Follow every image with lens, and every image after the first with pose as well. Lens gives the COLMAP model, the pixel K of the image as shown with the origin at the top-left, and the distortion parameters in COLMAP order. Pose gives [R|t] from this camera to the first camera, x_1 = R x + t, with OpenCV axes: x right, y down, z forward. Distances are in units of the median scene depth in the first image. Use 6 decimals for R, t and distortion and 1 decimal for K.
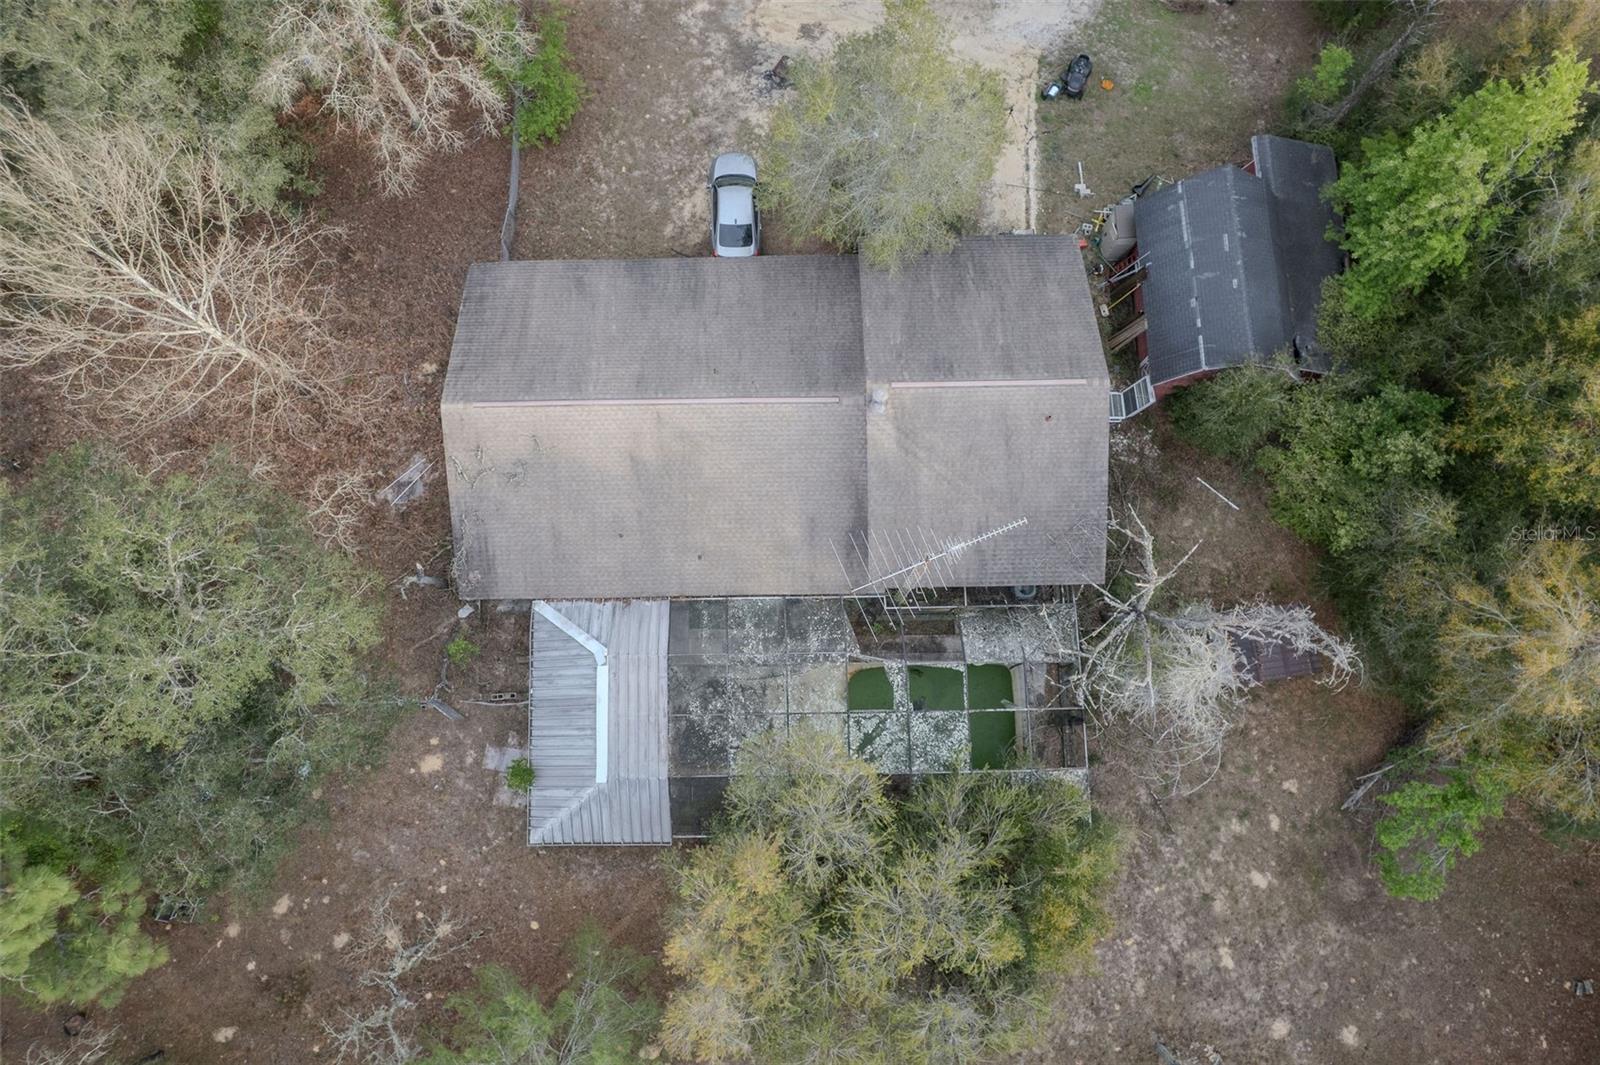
lens RADIAL K [[1020.5, 0, 800.3], [0, 1020.5, 548.2], [0, 0, 1]] dist [-0.083085, 0.076619]
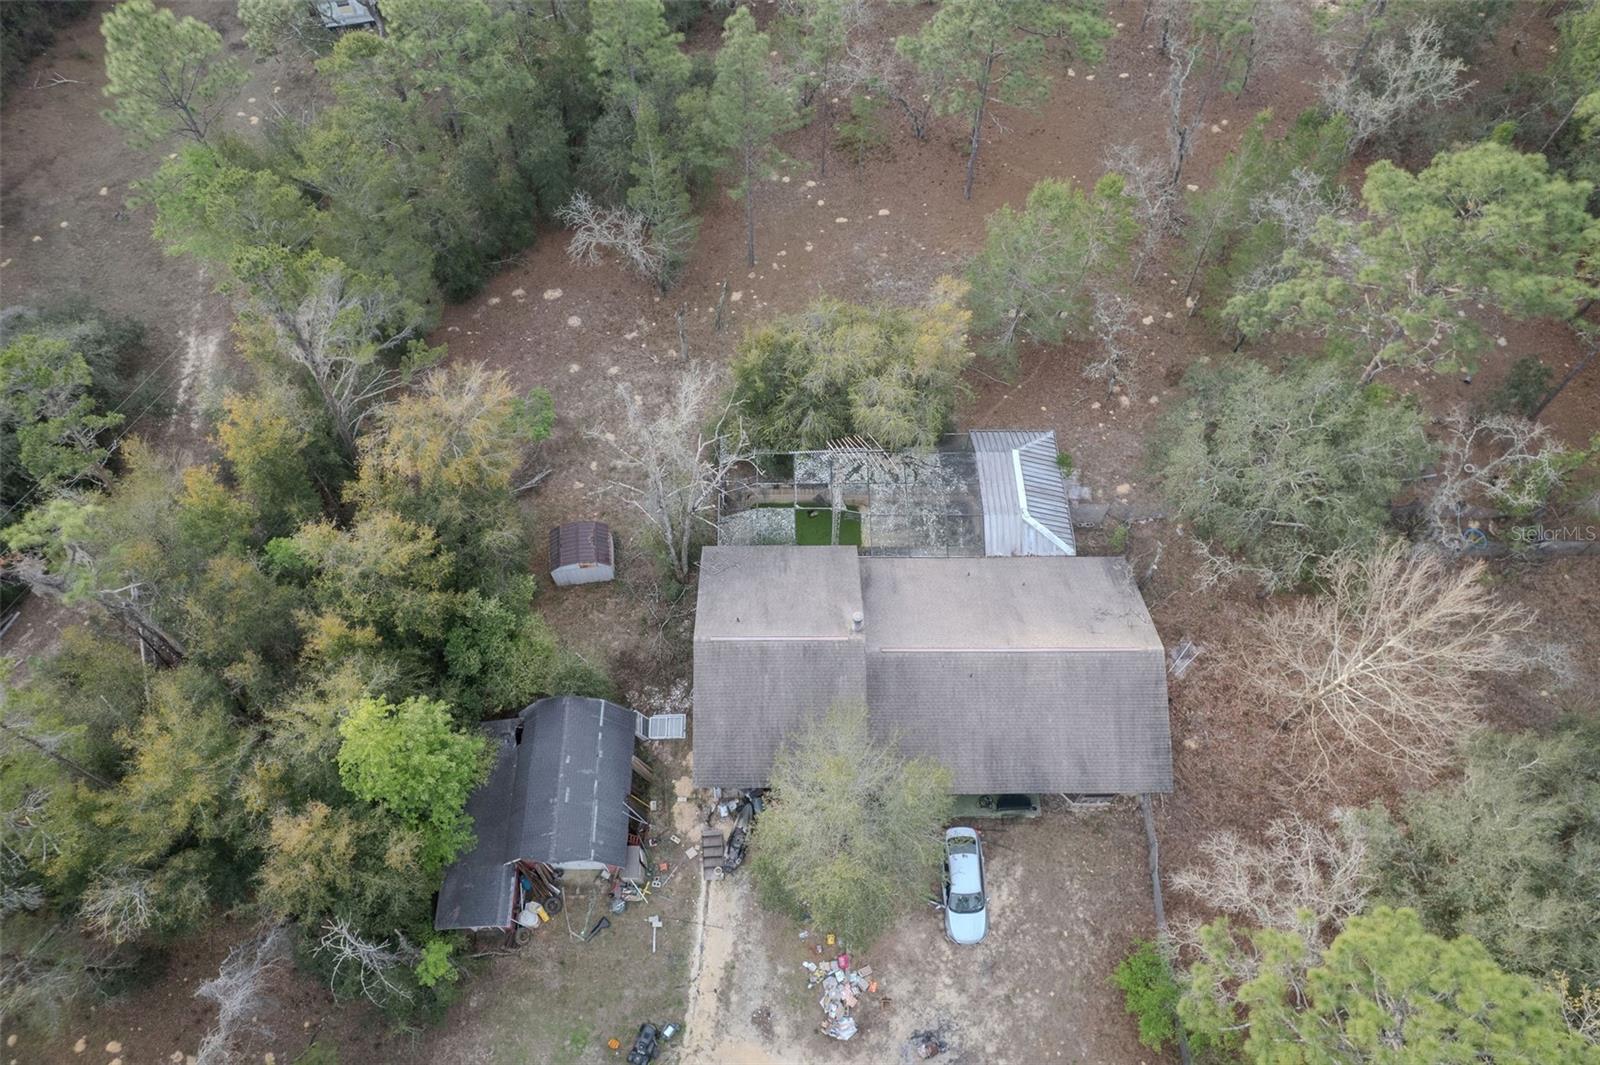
lens RADIAL K [[1020.5, 0, 800.3], [0, 1020.5, 548.2], [0, 0, 1]] dist [-0.083085, 0.076619]
pose [[-0.999956, -0.007710, 0.005259, 0.134652], [0.009268, -0.753745, 0.657102, -0.905171], [-0.001102, 0.657122, 0.753783, -0.142839]]
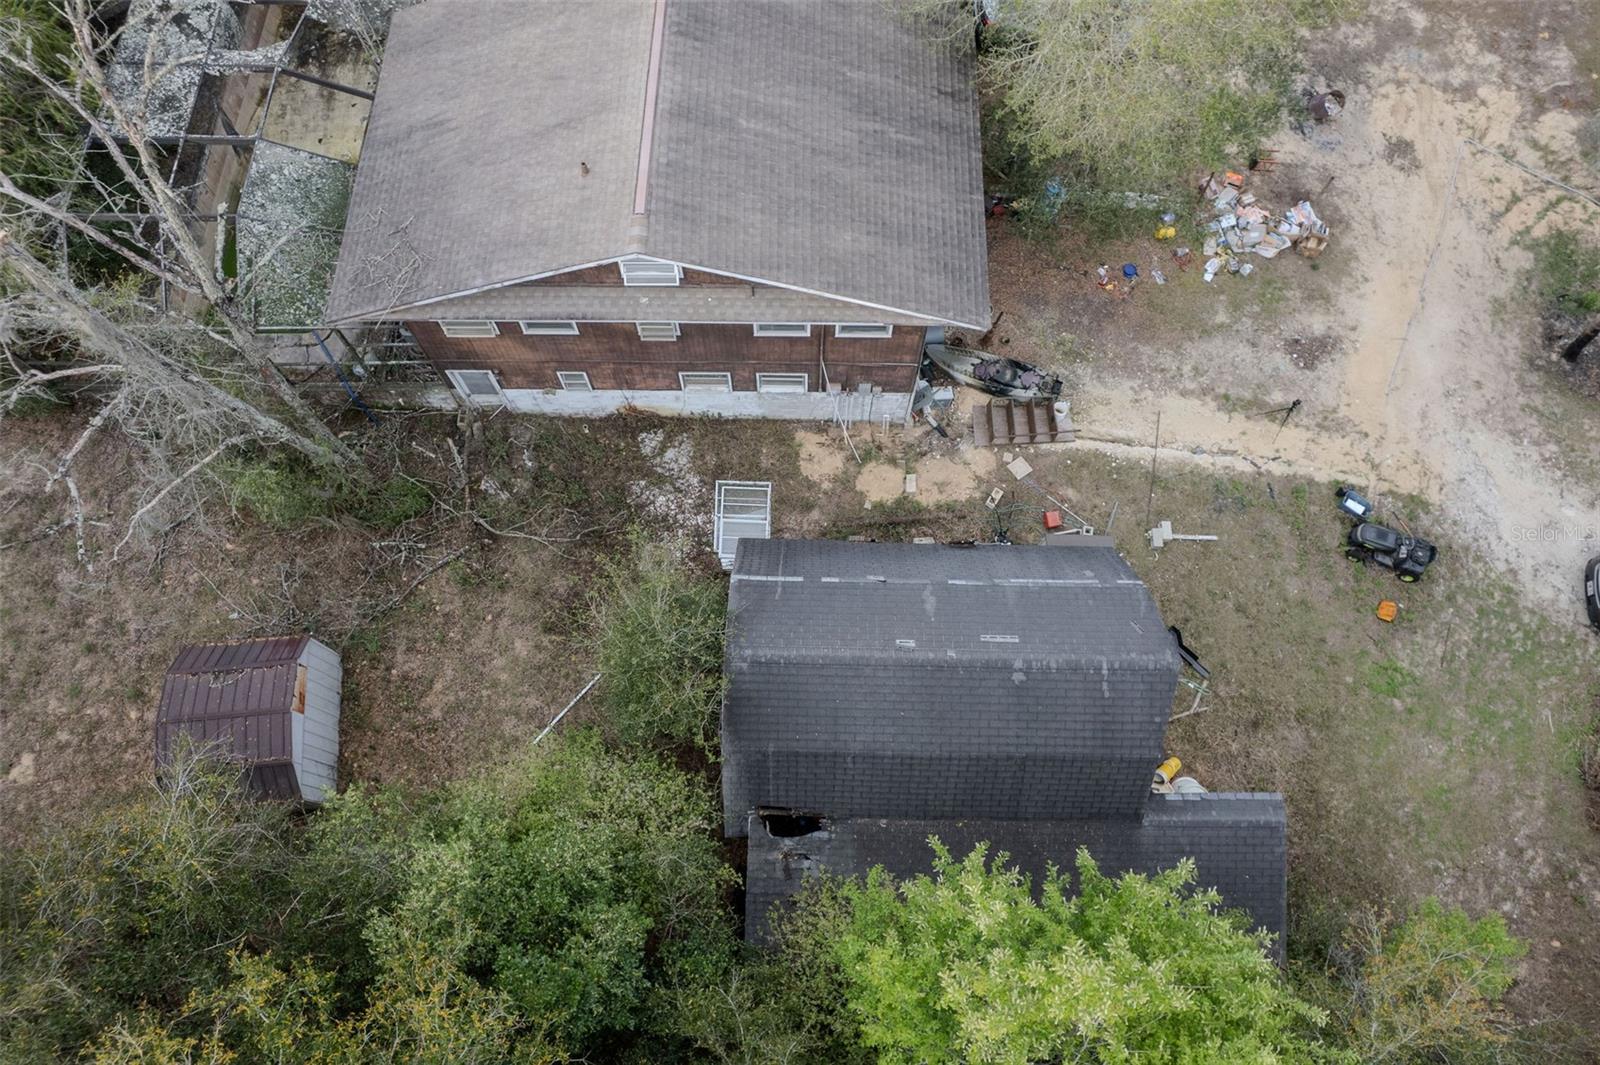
lens RADIAL K [[1020.5, 0, 800.3], [0, 1020.5, 548.2], [0, 0, 1]] dist [-0.083085, 0.076619]
pose [[-0.038379, 0.939745, -0.339716, 0.559581], [-0.982648, 0.026246, 0.183616, -0.305622], [0.181468, 0.340868, 0.922431, 0.530959]]
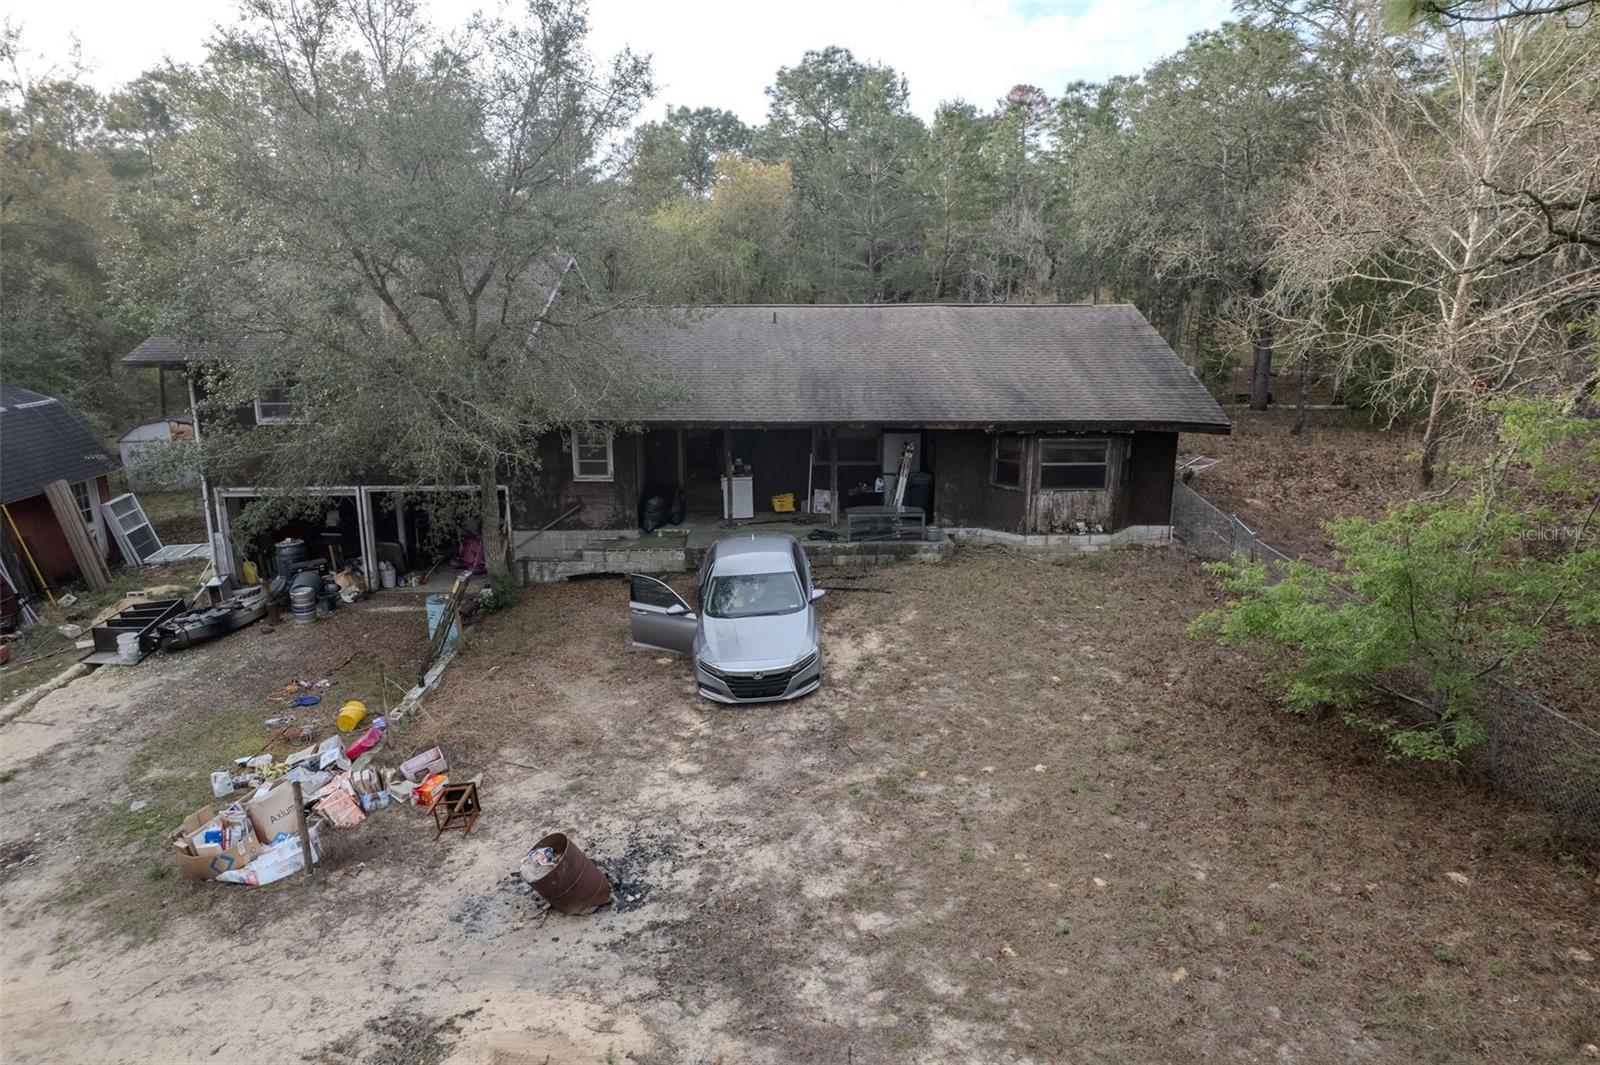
lens RADIAL K [[1020.5, 0, 800.3], [0, 1020.5, 548.2], [0, 0, 1]] dist [-0.083085, 0.076619]
pose [[-0.999832, 0.010164, -0.015276, -0.085535], [-0.015926, -0.067288, 0.997607, -0.856638], [0.009112, 0.997682, 0.067438, 1.059192]]
